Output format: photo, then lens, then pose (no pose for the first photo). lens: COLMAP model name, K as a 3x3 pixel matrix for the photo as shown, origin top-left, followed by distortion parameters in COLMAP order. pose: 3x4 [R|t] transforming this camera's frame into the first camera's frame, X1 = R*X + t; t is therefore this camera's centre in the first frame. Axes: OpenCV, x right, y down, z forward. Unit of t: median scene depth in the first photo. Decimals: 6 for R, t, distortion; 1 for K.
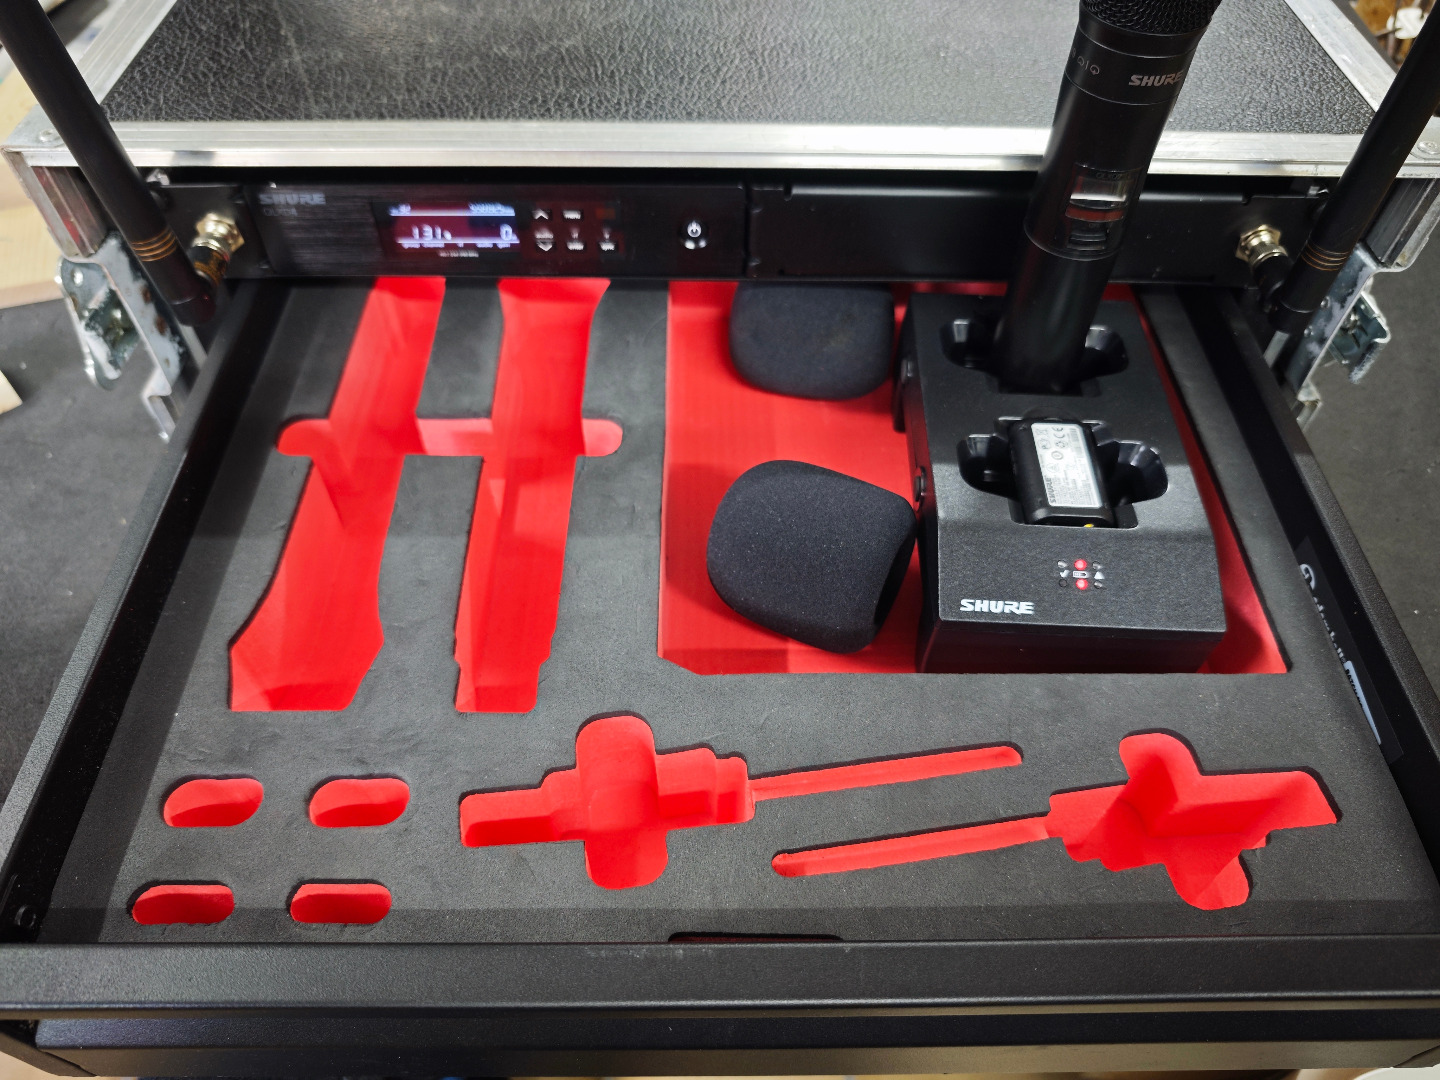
lens RADIAL K [[1019.3, 0, 720.0], [0, 1019.3, 540.0], [0, 0, 1]] dist [-0.024348, -0.002910]
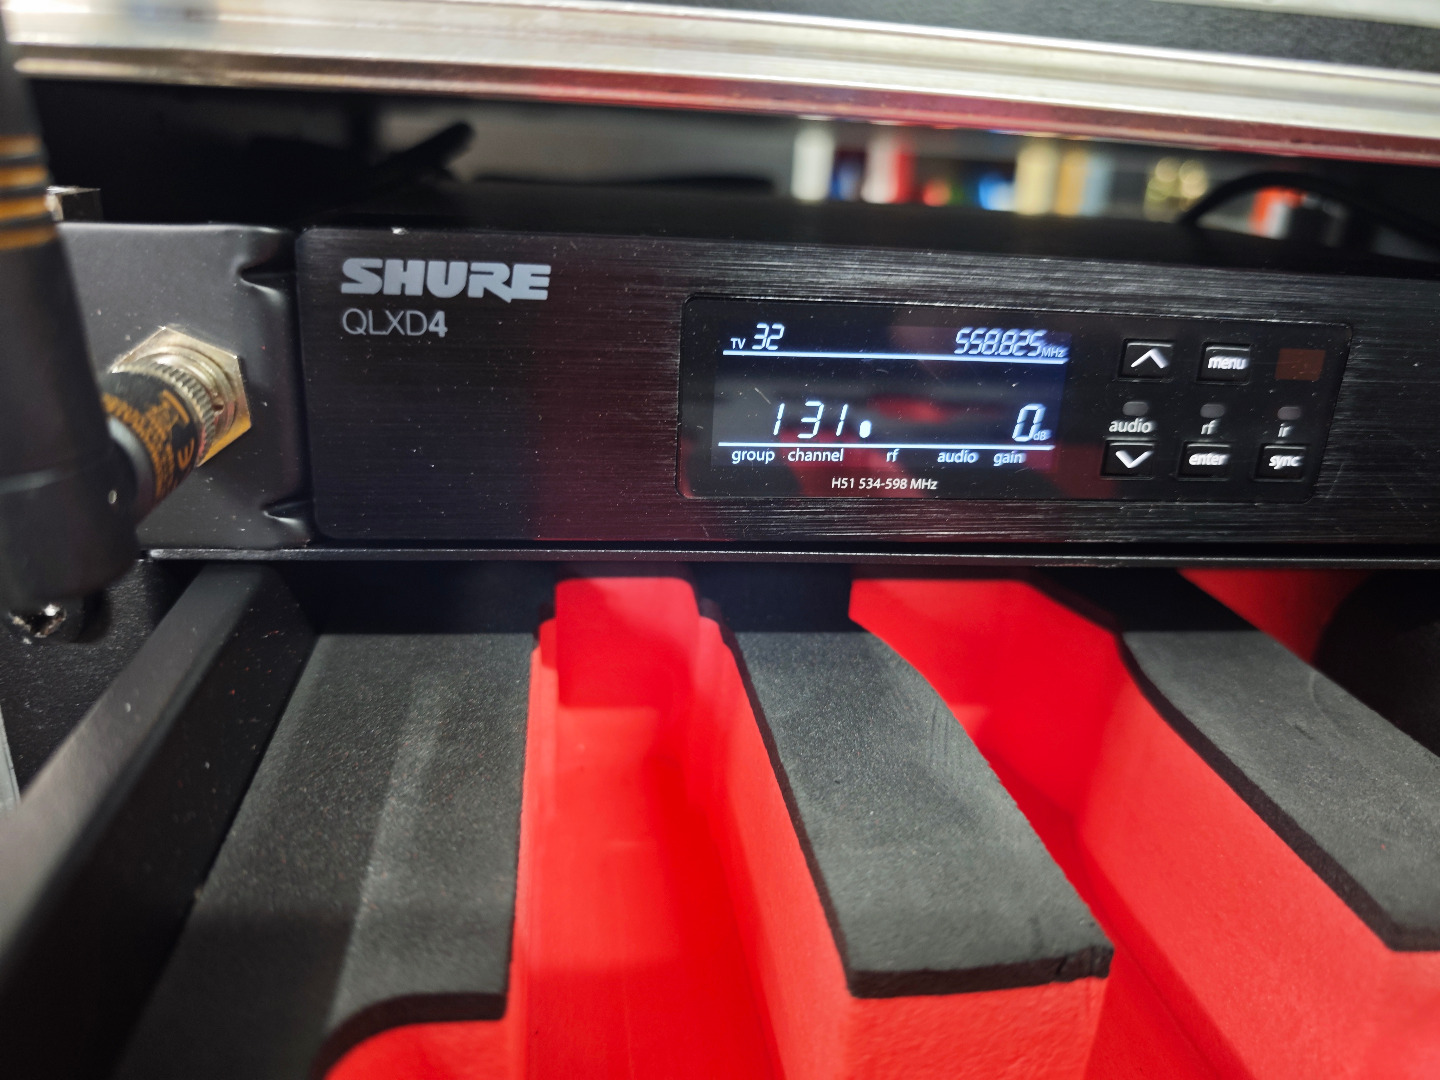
lens RADIAL K [[1075.1, 0, 720.0], [0, 1075.1, 540.0], [0, 0, 1]] dist [-0.000739, -0.119995]
pose [[0.992280, -0.006496, 0.123849, -0.386950], [0.067036, 0.868264, -0.491552, -0.094236], [-0.104340, 0.496060, 0.861996, 0.753345]]
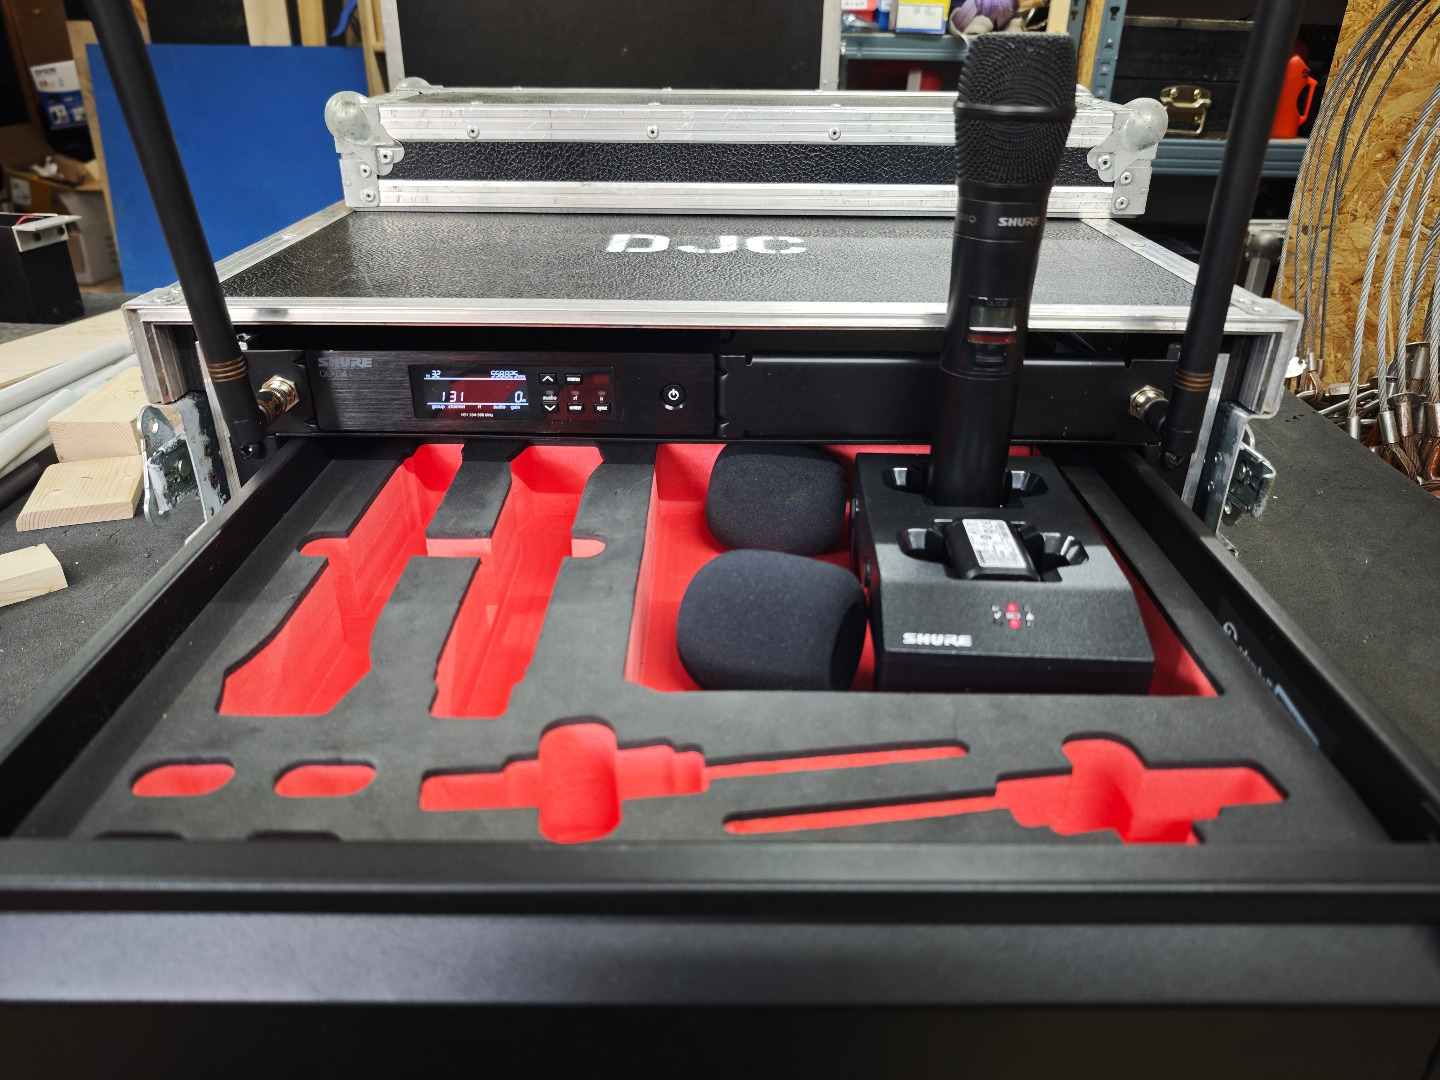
lens RADIAL K [[998.6, 0, 720.0], [0, 998.6, 540.0], [0, 0, 1]] dist [0.035922, -0.107828]
pose [[0.999964, 0.000940, -0.008387, 0.042929], [-0.004268, 0.913686, -0.406397, 0.359769], [0.007281, 0.406419, 0.913658, -0.020103]]
